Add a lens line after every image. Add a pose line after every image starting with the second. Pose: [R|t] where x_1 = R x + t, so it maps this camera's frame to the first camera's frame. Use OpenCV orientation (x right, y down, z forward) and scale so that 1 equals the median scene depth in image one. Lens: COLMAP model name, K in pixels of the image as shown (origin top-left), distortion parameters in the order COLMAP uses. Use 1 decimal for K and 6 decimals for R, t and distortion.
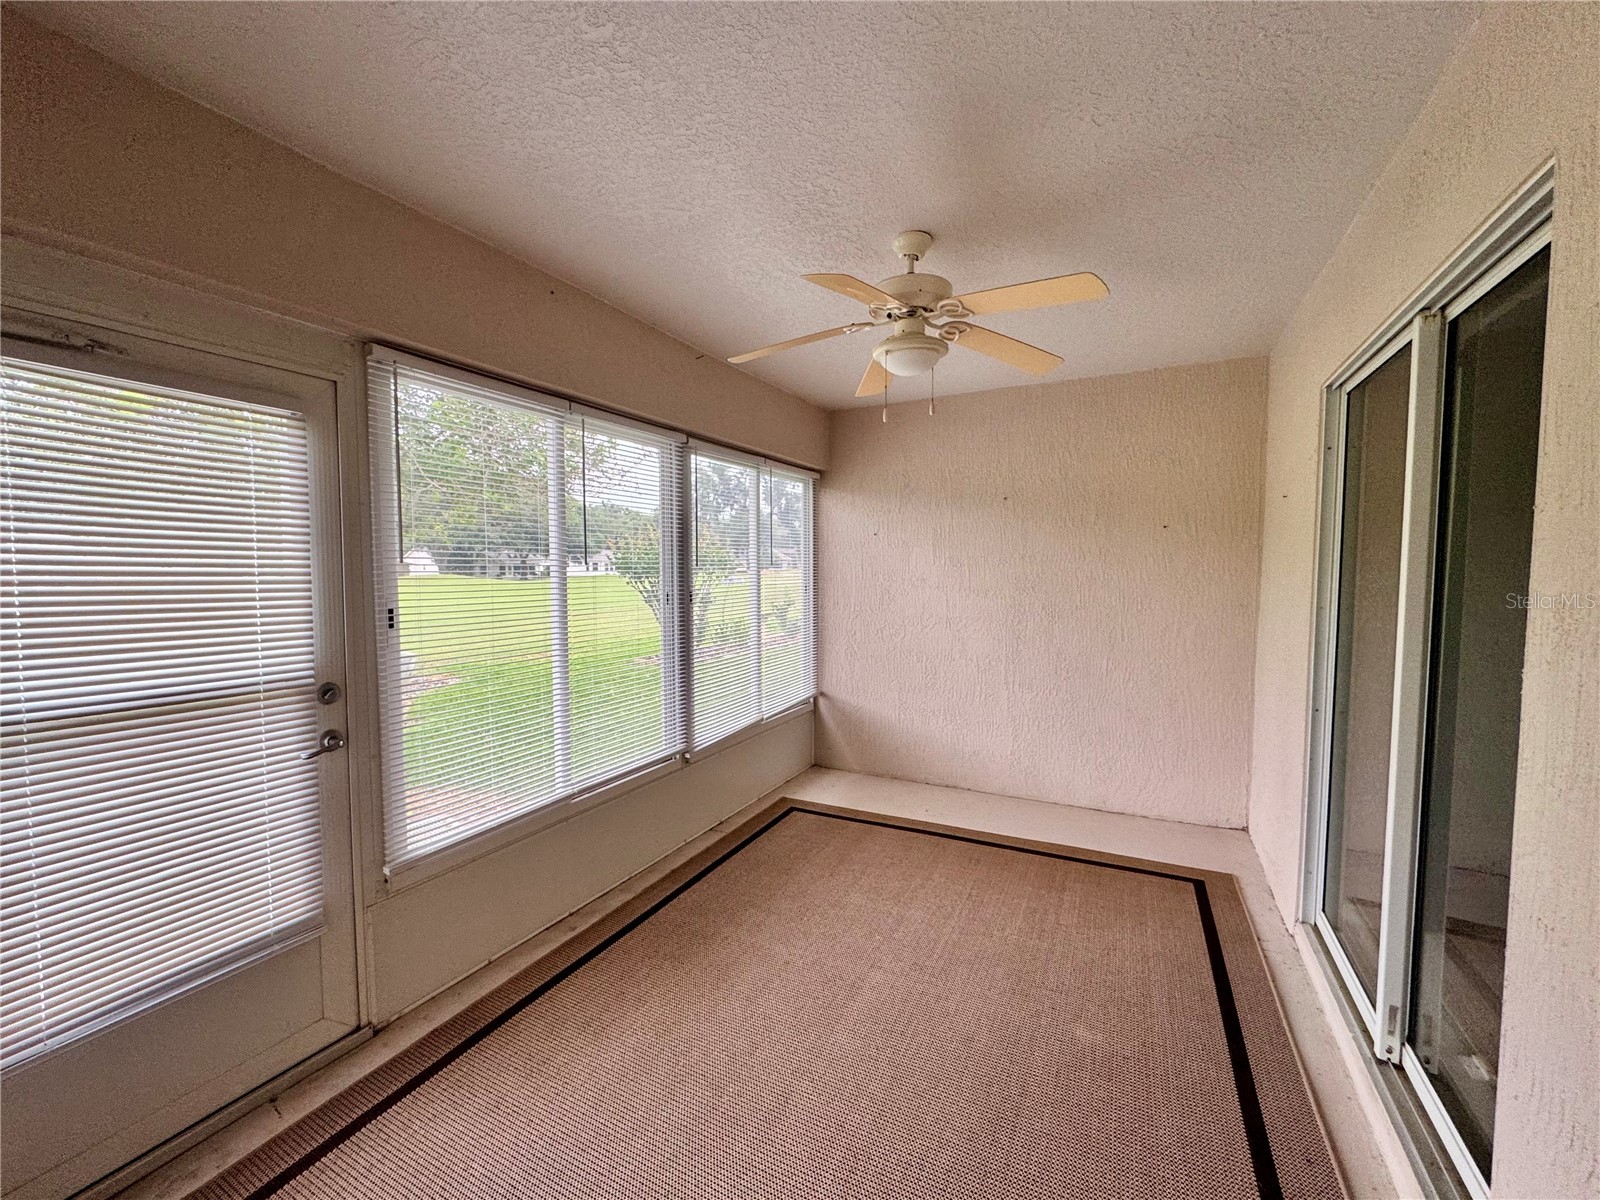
lens RADIAL K [[640.9, 0, 800.0], [0, 640.9, 600.0], [0, 0, 1]] dist [-0.001441, -0.000098]
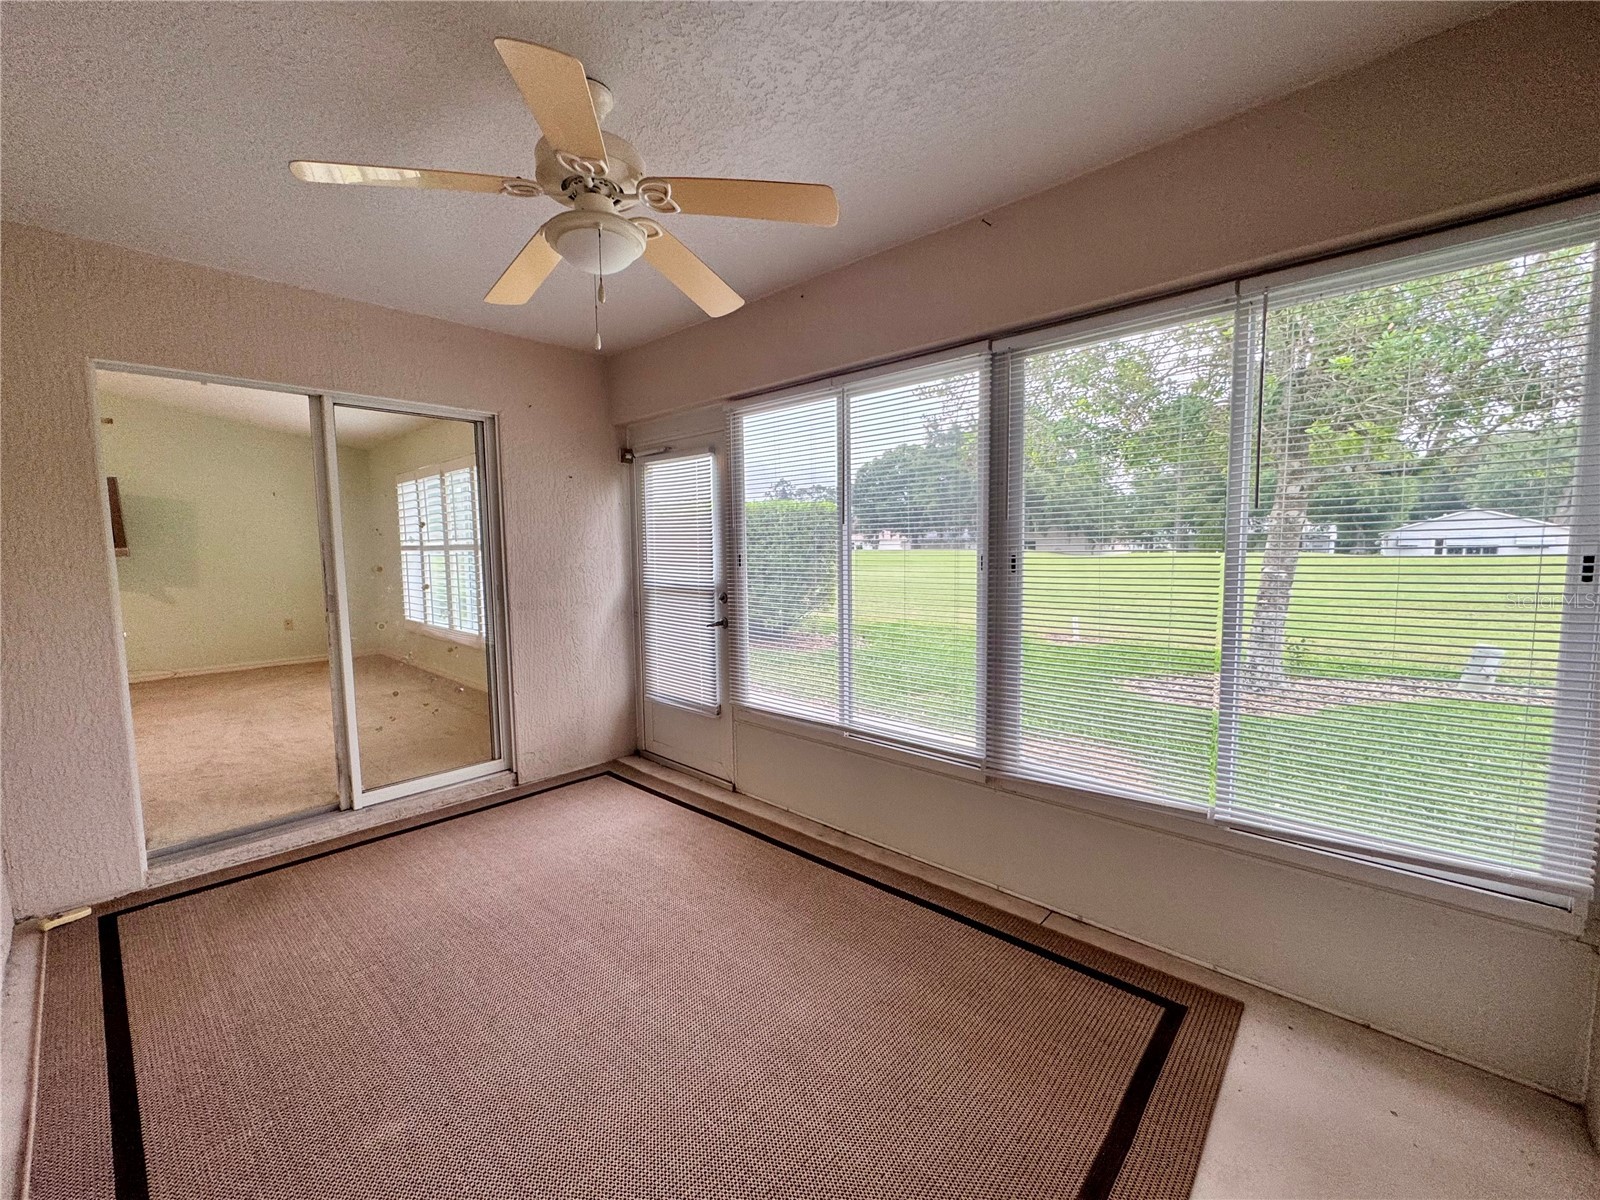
lens RADIAL K [[640.9, 0, 800.0], [0, 640.9, 600.0], [0, 0, 1]] dist [-0.001441, -0.000098]
pose [[-0.254277, 0.085852, -0.963313, 0.706659], [-0.037761, 0.994411, 0.098591, -0.029937], [0.966394, 0.061445, -0.249614, 1.152295]]
